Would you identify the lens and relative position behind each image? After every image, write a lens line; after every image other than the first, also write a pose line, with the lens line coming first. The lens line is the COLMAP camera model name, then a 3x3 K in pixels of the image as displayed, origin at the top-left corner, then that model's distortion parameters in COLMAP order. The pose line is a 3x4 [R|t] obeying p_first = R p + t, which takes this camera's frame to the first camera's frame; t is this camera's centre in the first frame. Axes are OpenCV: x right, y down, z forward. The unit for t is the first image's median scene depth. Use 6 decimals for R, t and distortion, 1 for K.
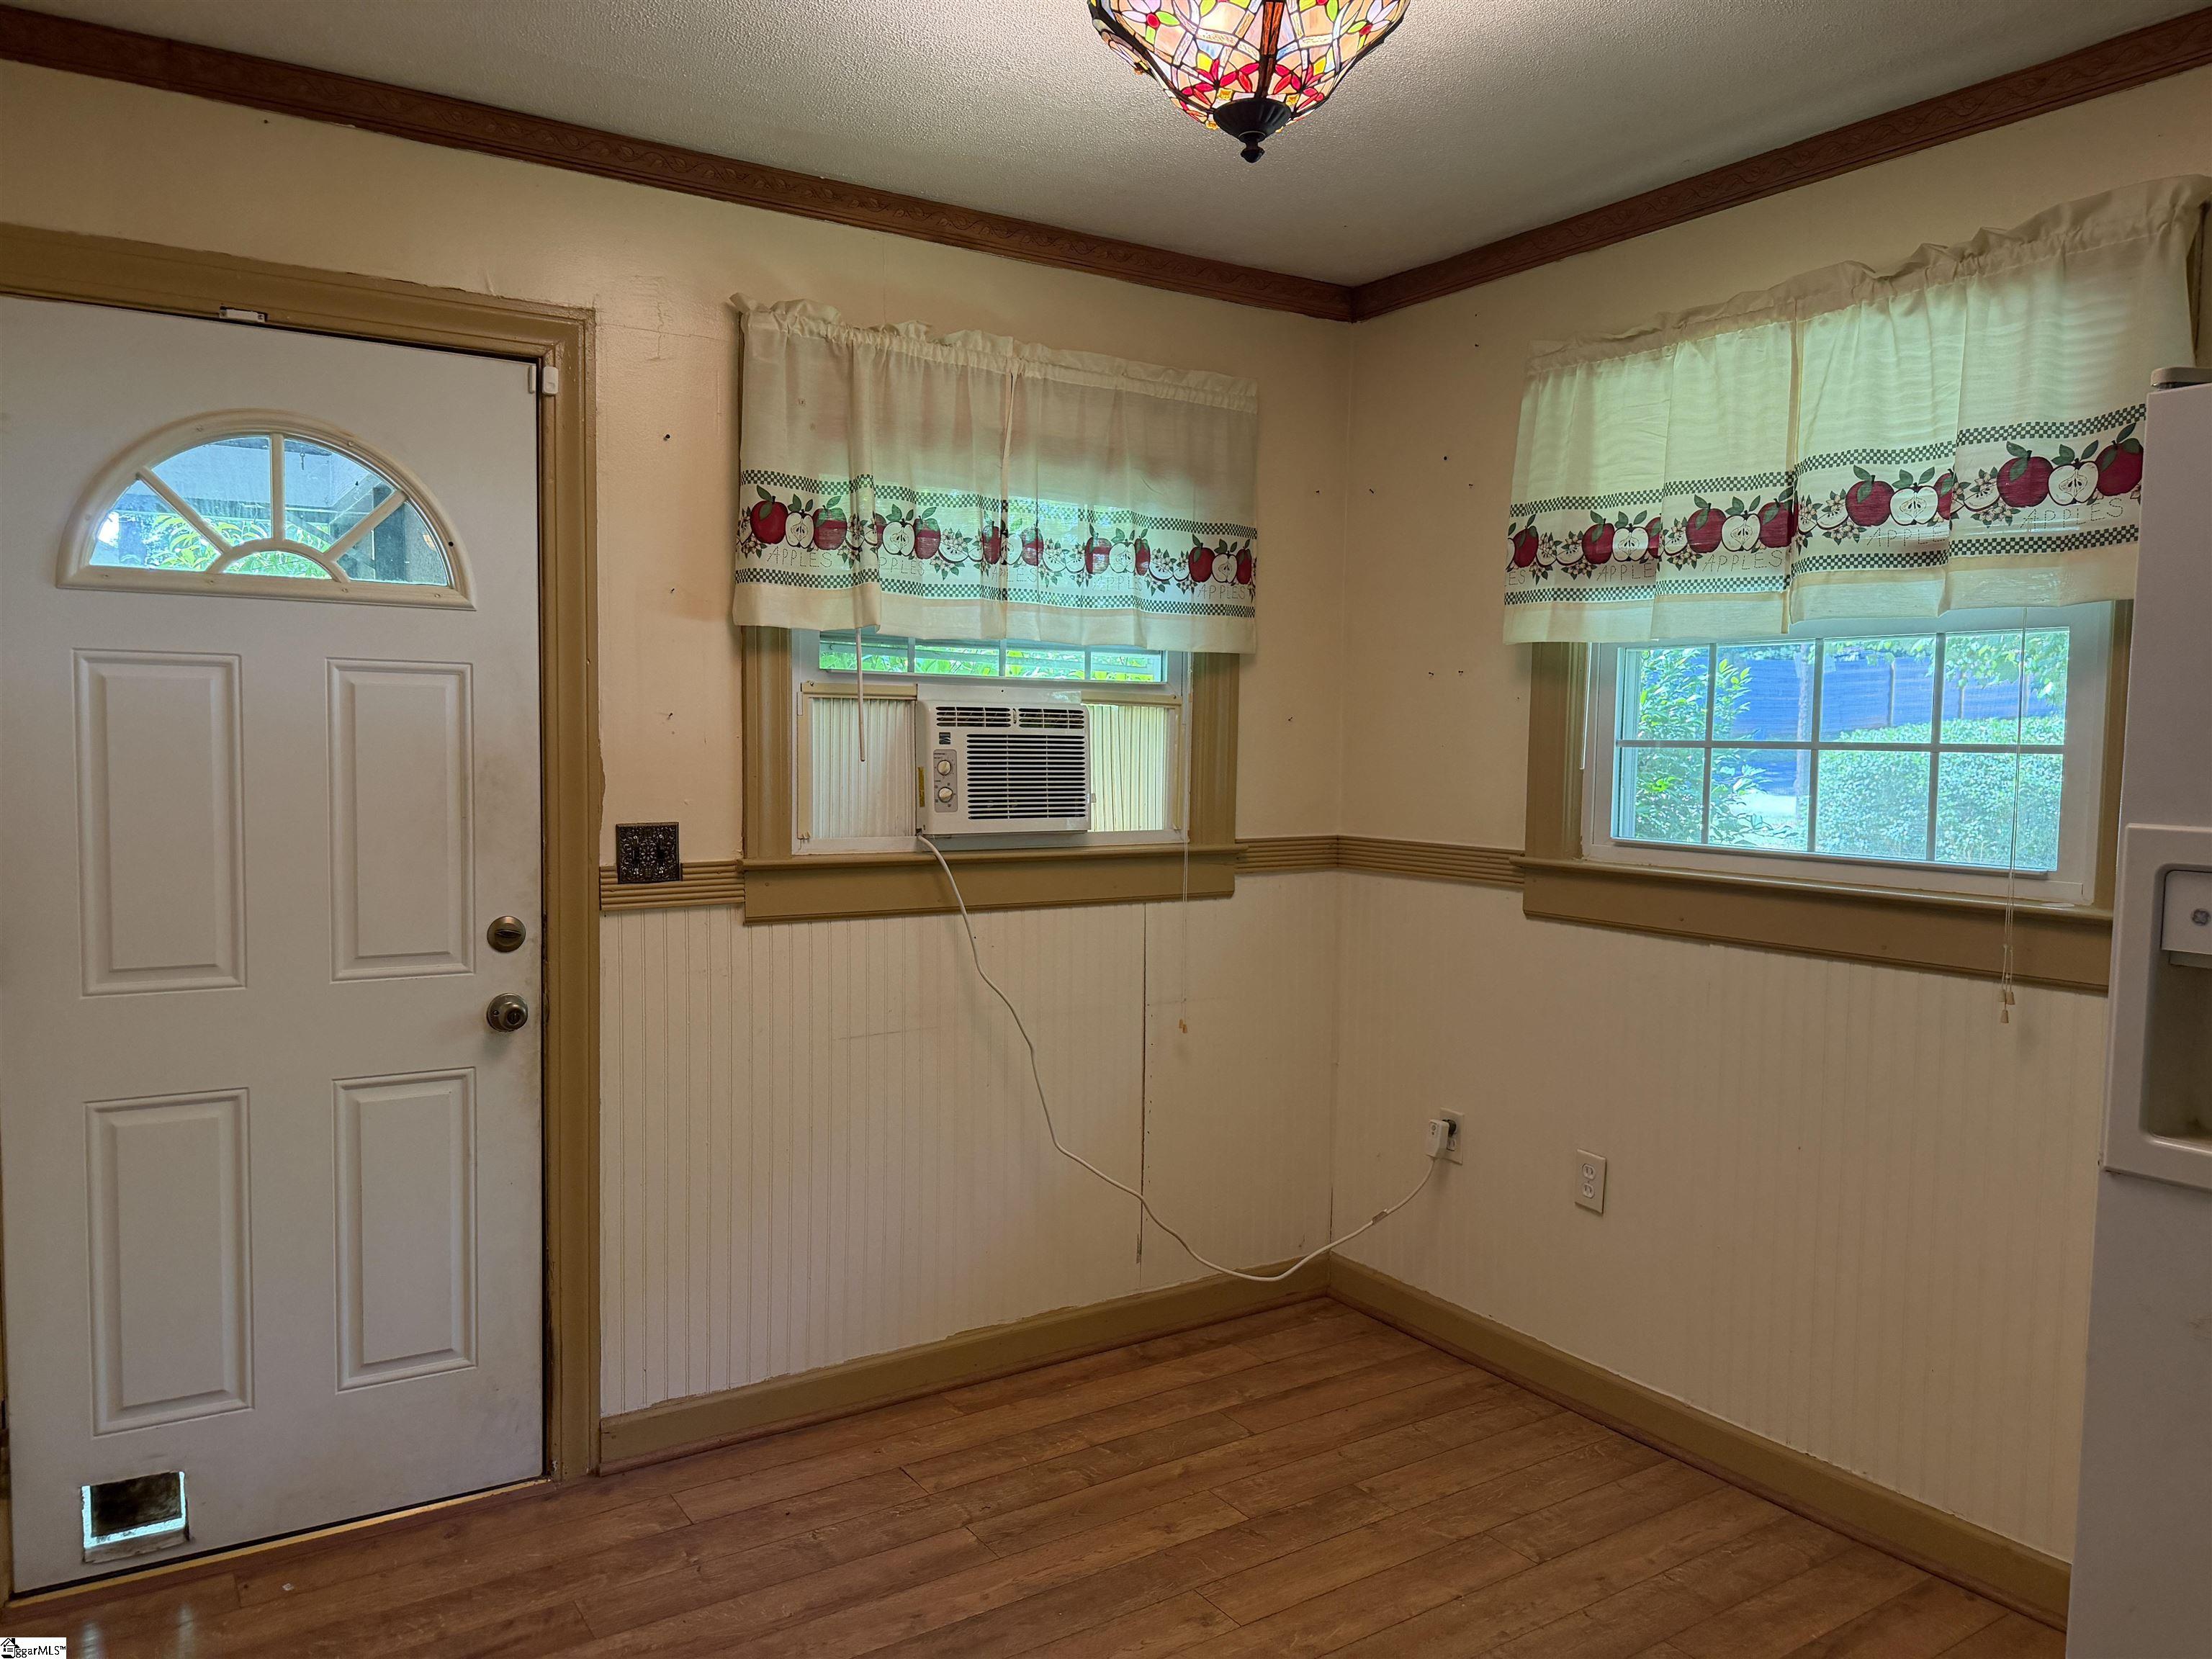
lens RADIAL K [[1555.3, 0, 1099.5], [0, 1555.3, 831.0], [0, 0, 1]] dist [0.020787, -0.021463]
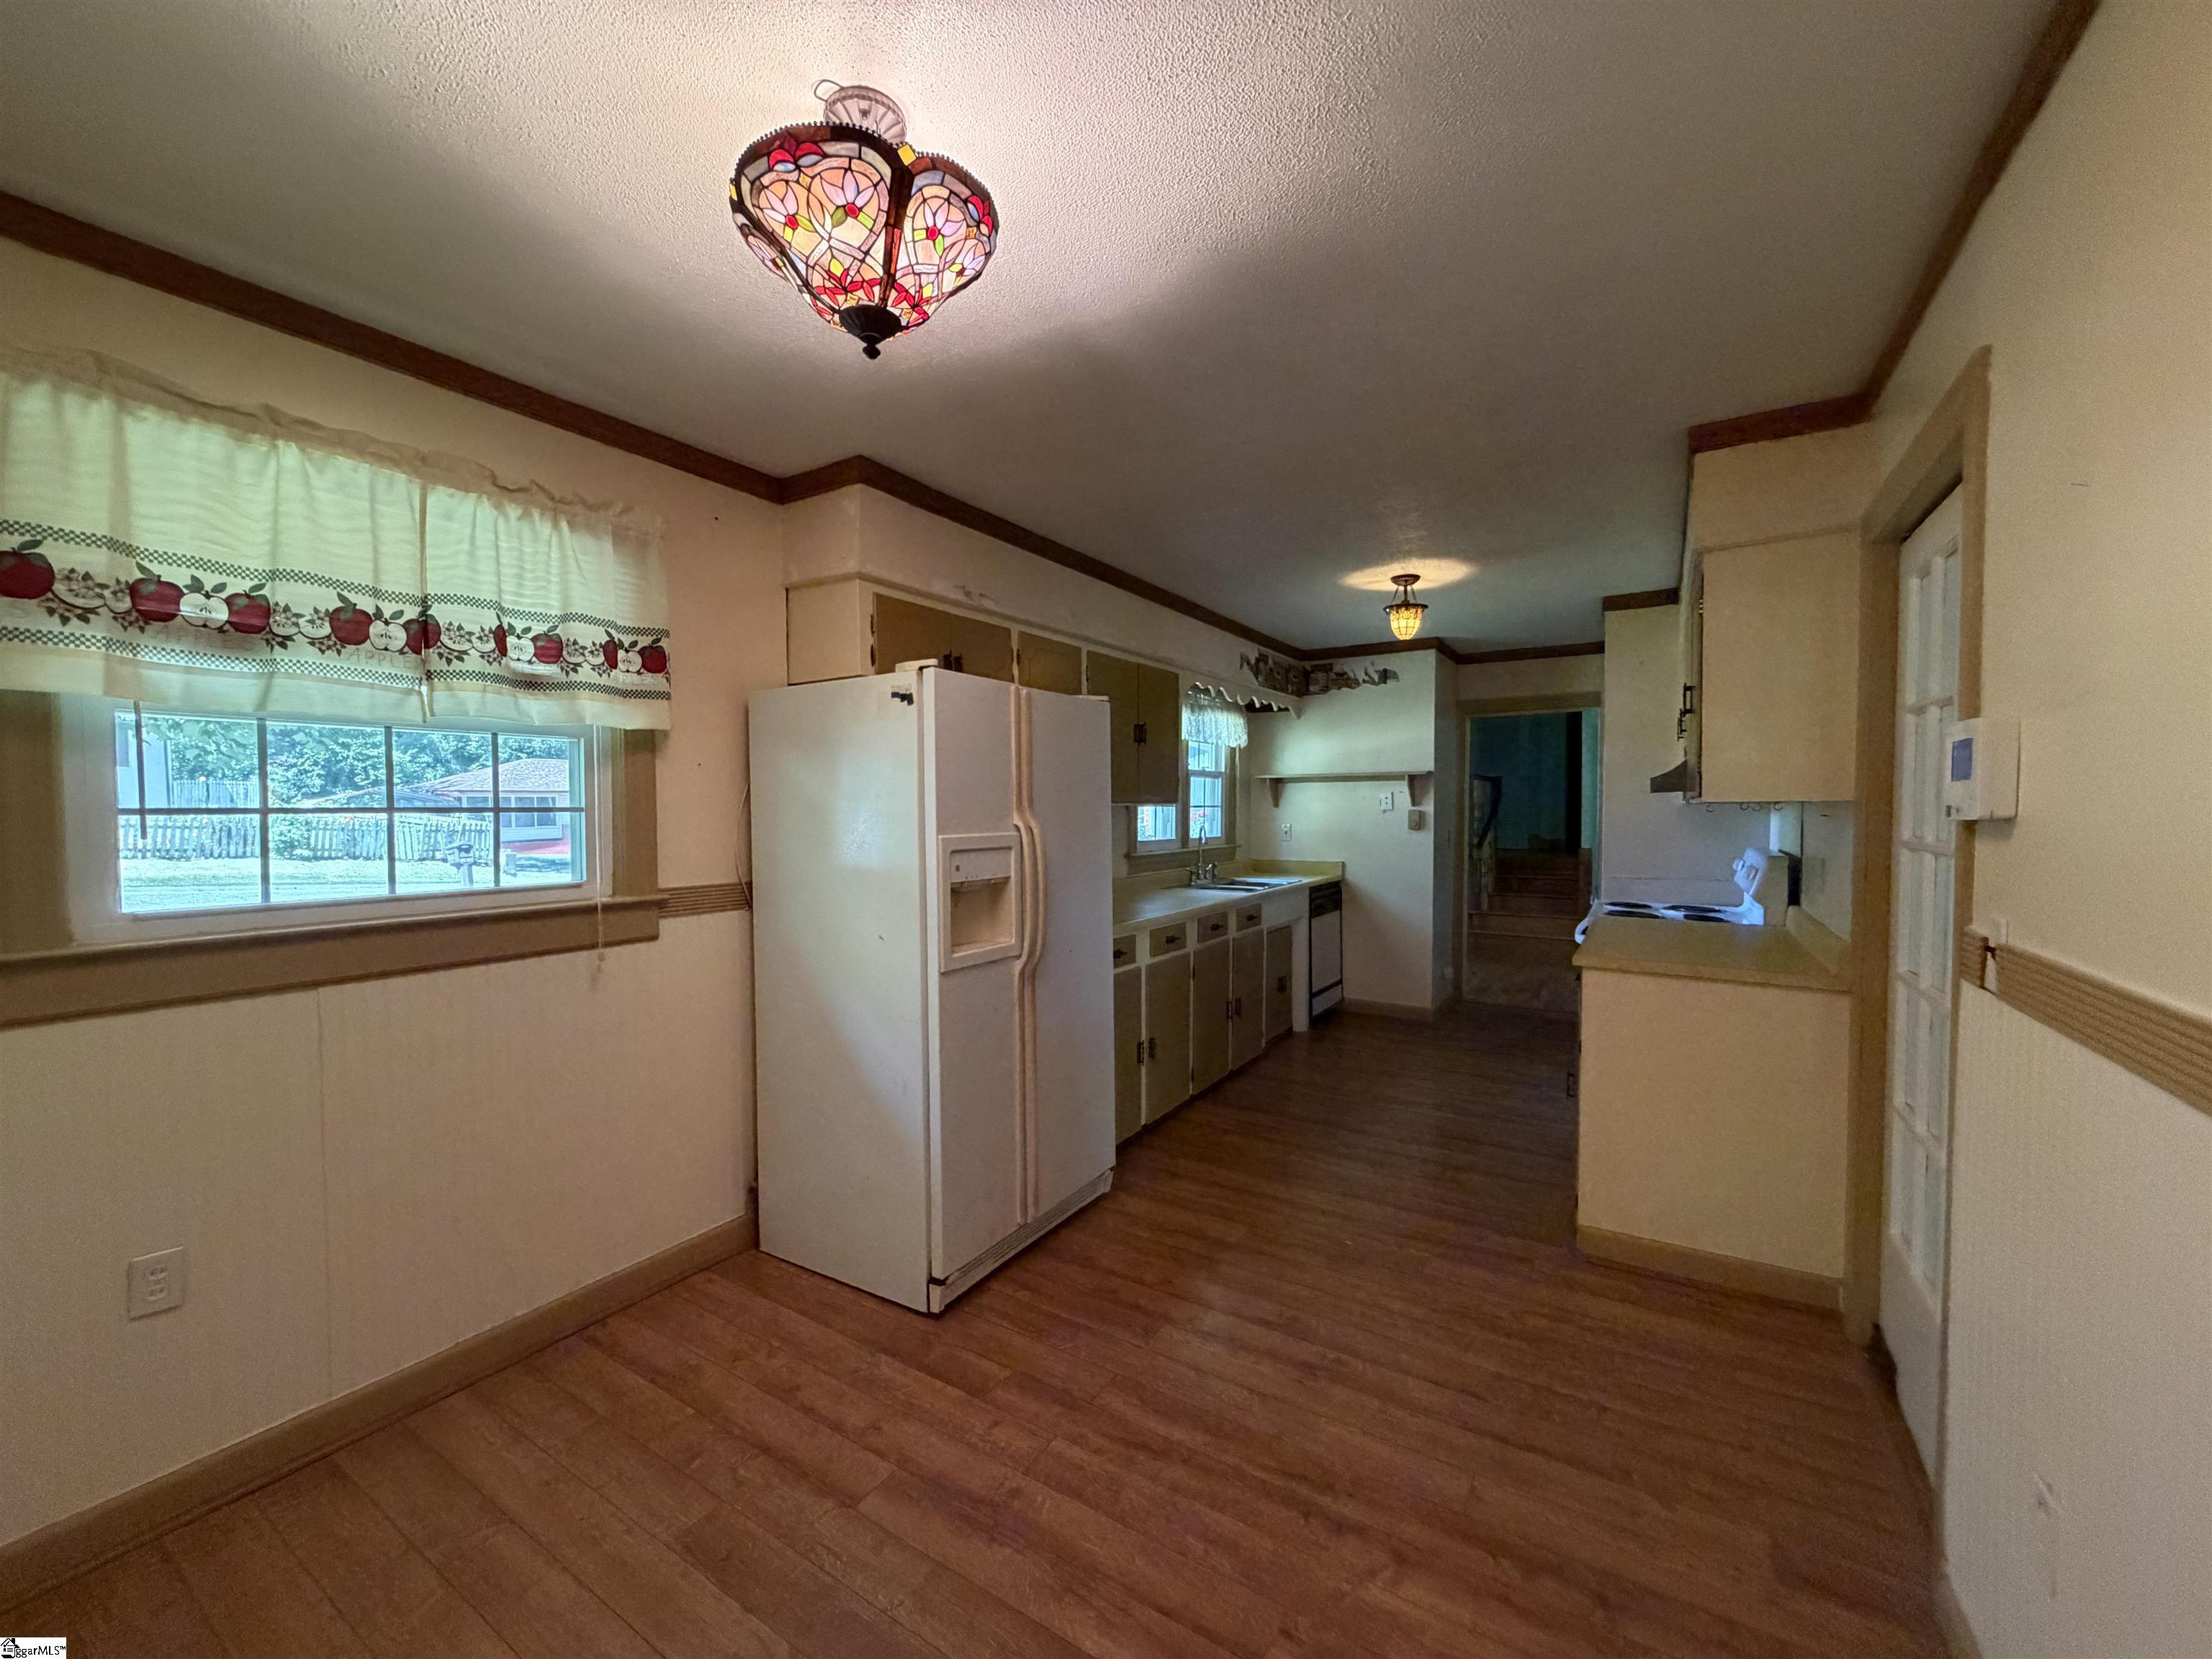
lens RADIAL K [[885.8, 0, 1124.7], [0, 885.8, 832.0], [0, 0, 1]] dist [0.000616, -0.000482]
pose [[-0.428237, -0.036672, 0.902922, -0.453706], [0.056436, 0.996140, 0.067225, -0.052615], [-0.901903, 0.079746, -0.424514, 0.776898]]
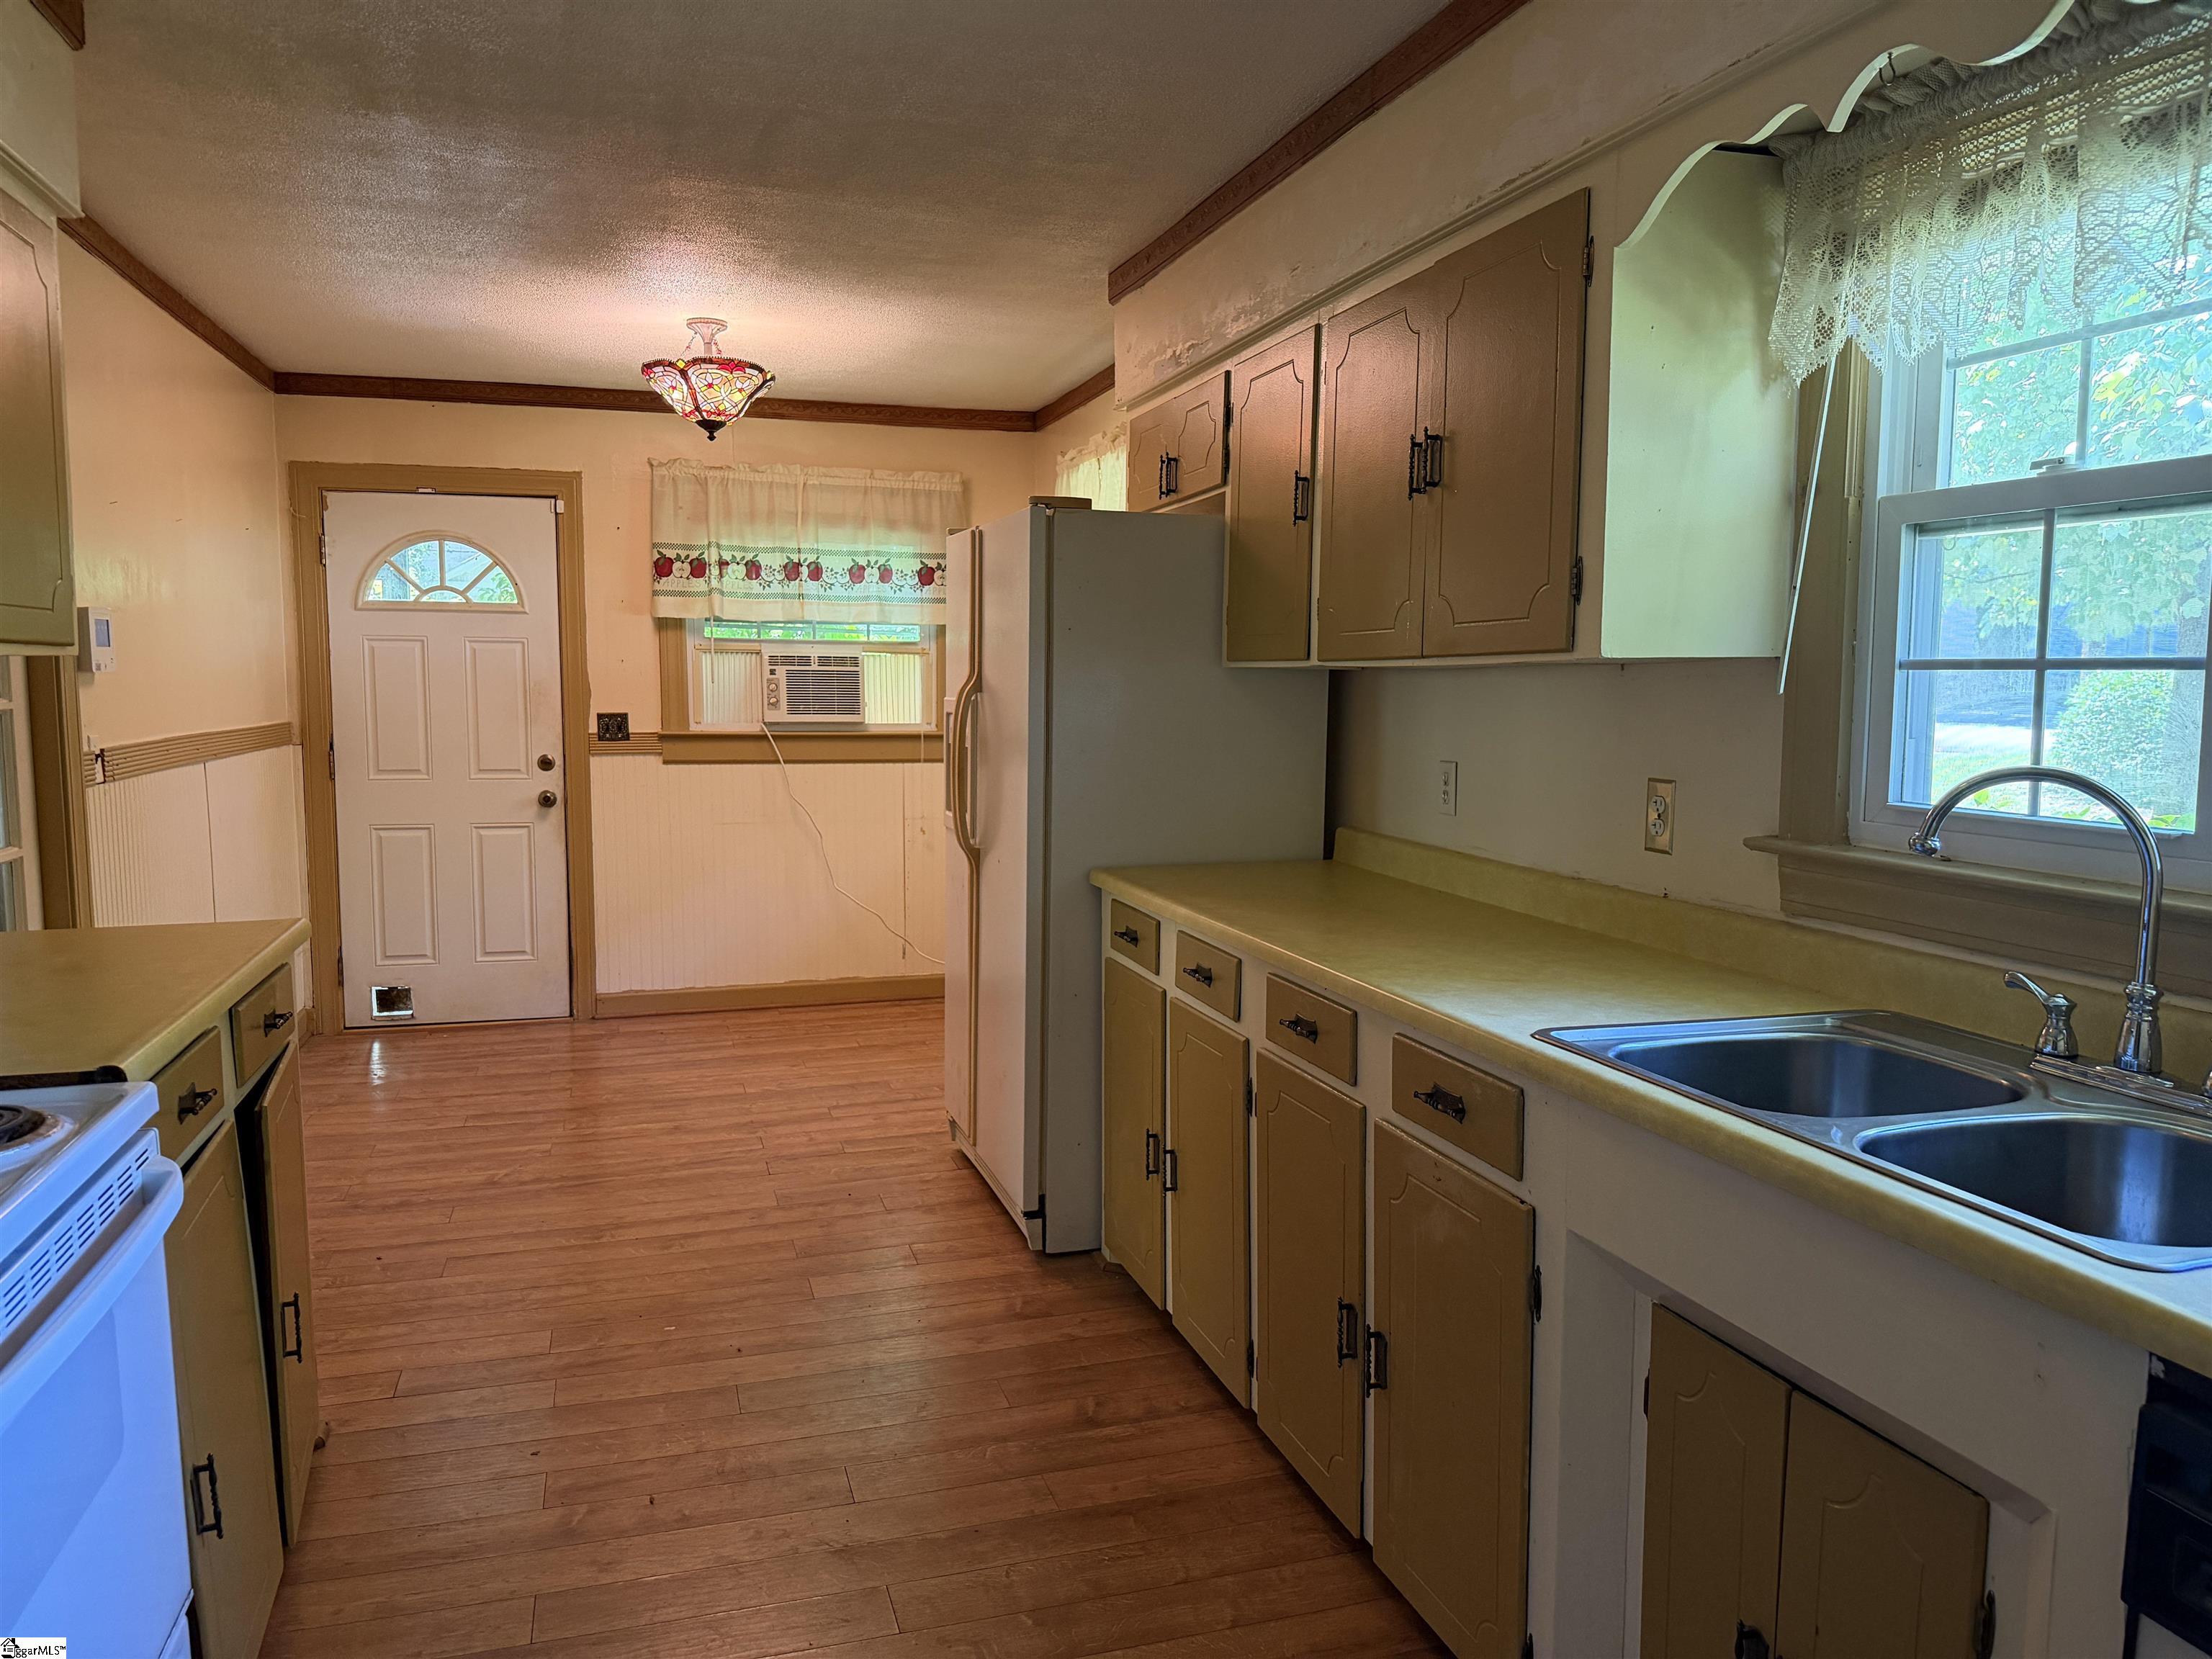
lens RADIAL K [[1555.3, 0, 1125.9], [0, 1555.3, 828.7], [0, 0, 1]] dist [0.020787, -0.021463]
pose [[0.961688, 0.021219, -0.273325, 0.914660], [-0.012527, 0.999360, 0.033504, 0.069574], [0.273861, -0.028796, 0.961338, -0.802000]]
